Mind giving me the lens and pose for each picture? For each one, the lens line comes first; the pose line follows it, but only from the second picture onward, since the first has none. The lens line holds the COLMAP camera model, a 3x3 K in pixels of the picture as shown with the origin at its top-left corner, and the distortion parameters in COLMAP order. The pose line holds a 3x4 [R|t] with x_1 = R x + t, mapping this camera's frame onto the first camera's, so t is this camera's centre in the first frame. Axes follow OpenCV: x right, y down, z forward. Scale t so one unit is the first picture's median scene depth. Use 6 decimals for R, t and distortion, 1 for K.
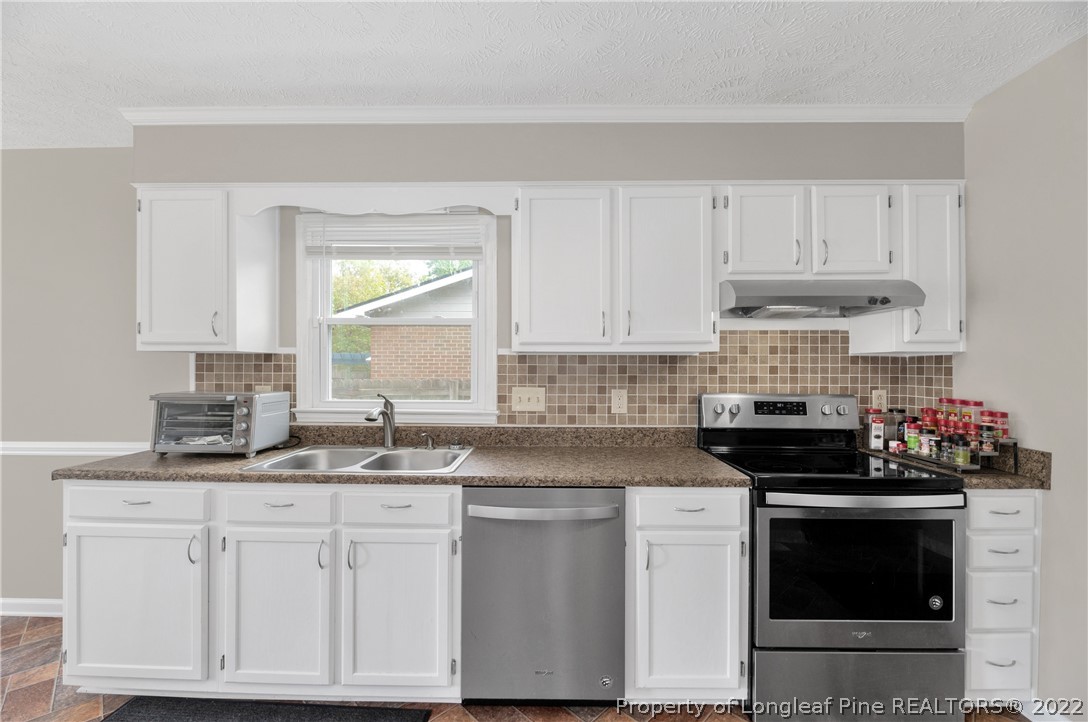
lens RADIAL K [[462.0, 0, 541.1], [0, 462.0, 363.7], [0, 0, 1]] dist [-0.003535, 0.001354]
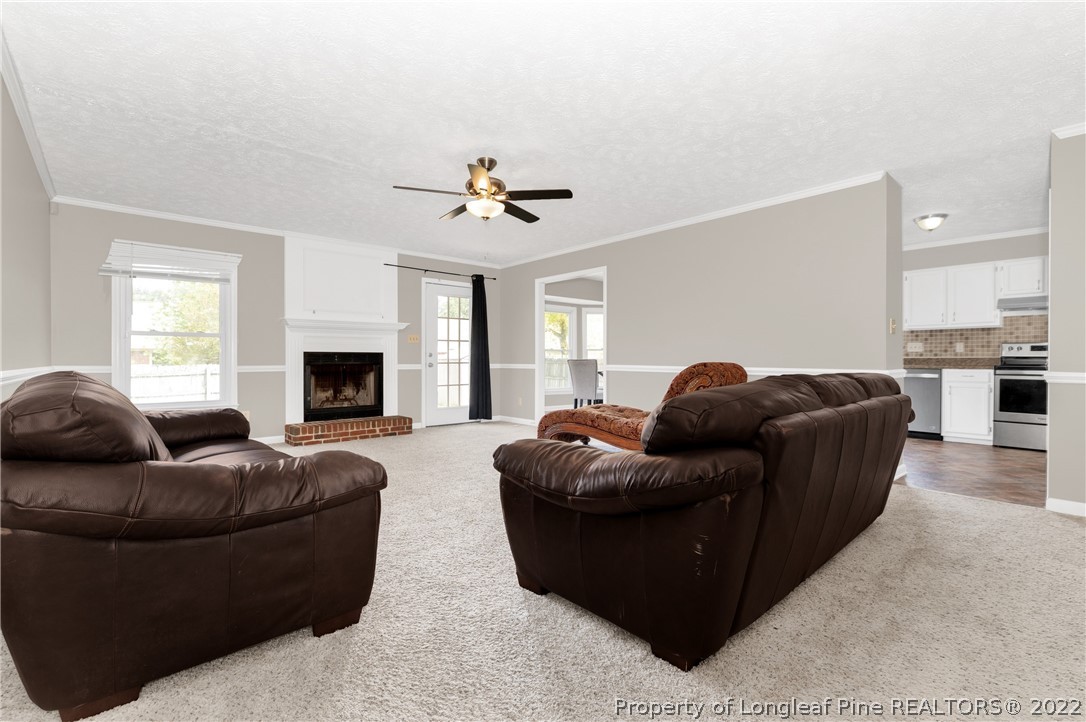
lens RADIAL K [[492.4, 0, 543.2], [0, 492.4, 362.5], [0, 0, 1]] dist [-0.000164, -0.000112]
pose [[0.669990, 0.002479, -0.742366, 0.635402], [0.002464, 0.999981, 0.005563, 0.143034], [0.742366, -0.005557, 0.669971, -2.448495]]
